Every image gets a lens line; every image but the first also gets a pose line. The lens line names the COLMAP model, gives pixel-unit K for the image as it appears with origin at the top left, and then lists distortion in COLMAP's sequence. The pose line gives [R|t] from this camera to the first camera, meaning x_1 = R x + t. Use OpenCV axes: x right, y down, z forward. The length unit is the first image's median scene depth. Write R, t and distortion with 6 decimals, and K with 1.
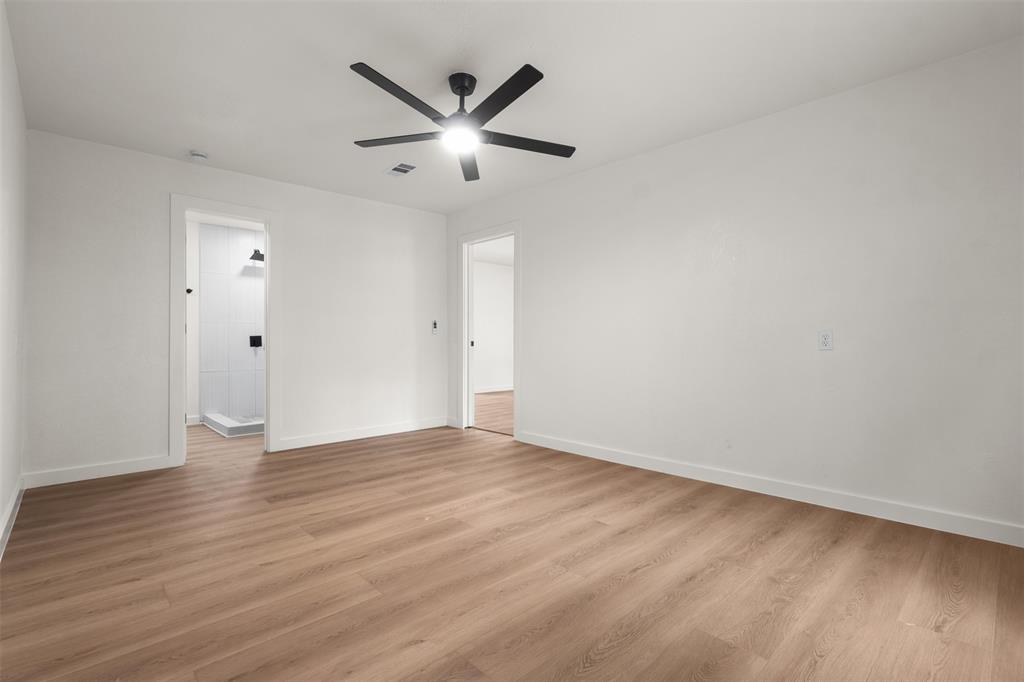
lens RADIAL K [[475.1, 0, 510.4], [0, 475.1, 345.7], [0, 0, 1]] dist [0.000114, 0.000635]
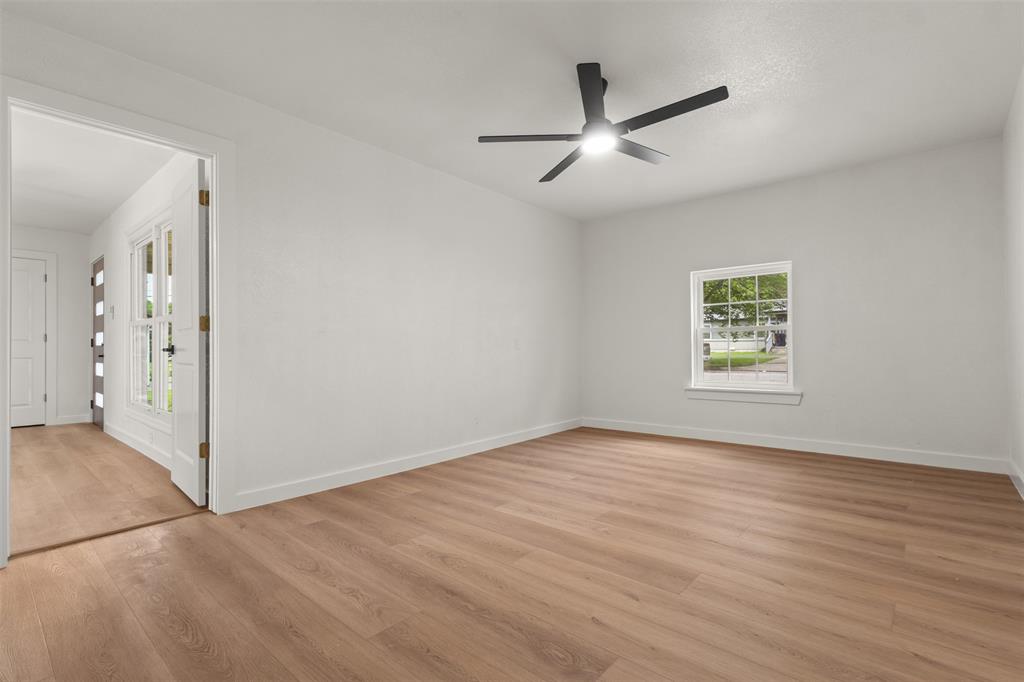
lens RADIAL K [[475.1, 0, 510.4], [0, 475.1, 345.7], [0, 0, 1]] dist [0.000114, 0.000635]
pose [[-0.098082, 0.009825, 0.995130, -1.043872], [0.015825, 0.999840, -0.008312, 0.005273], [-0.995052, 0.014932, -0.098222, 1.210013]]
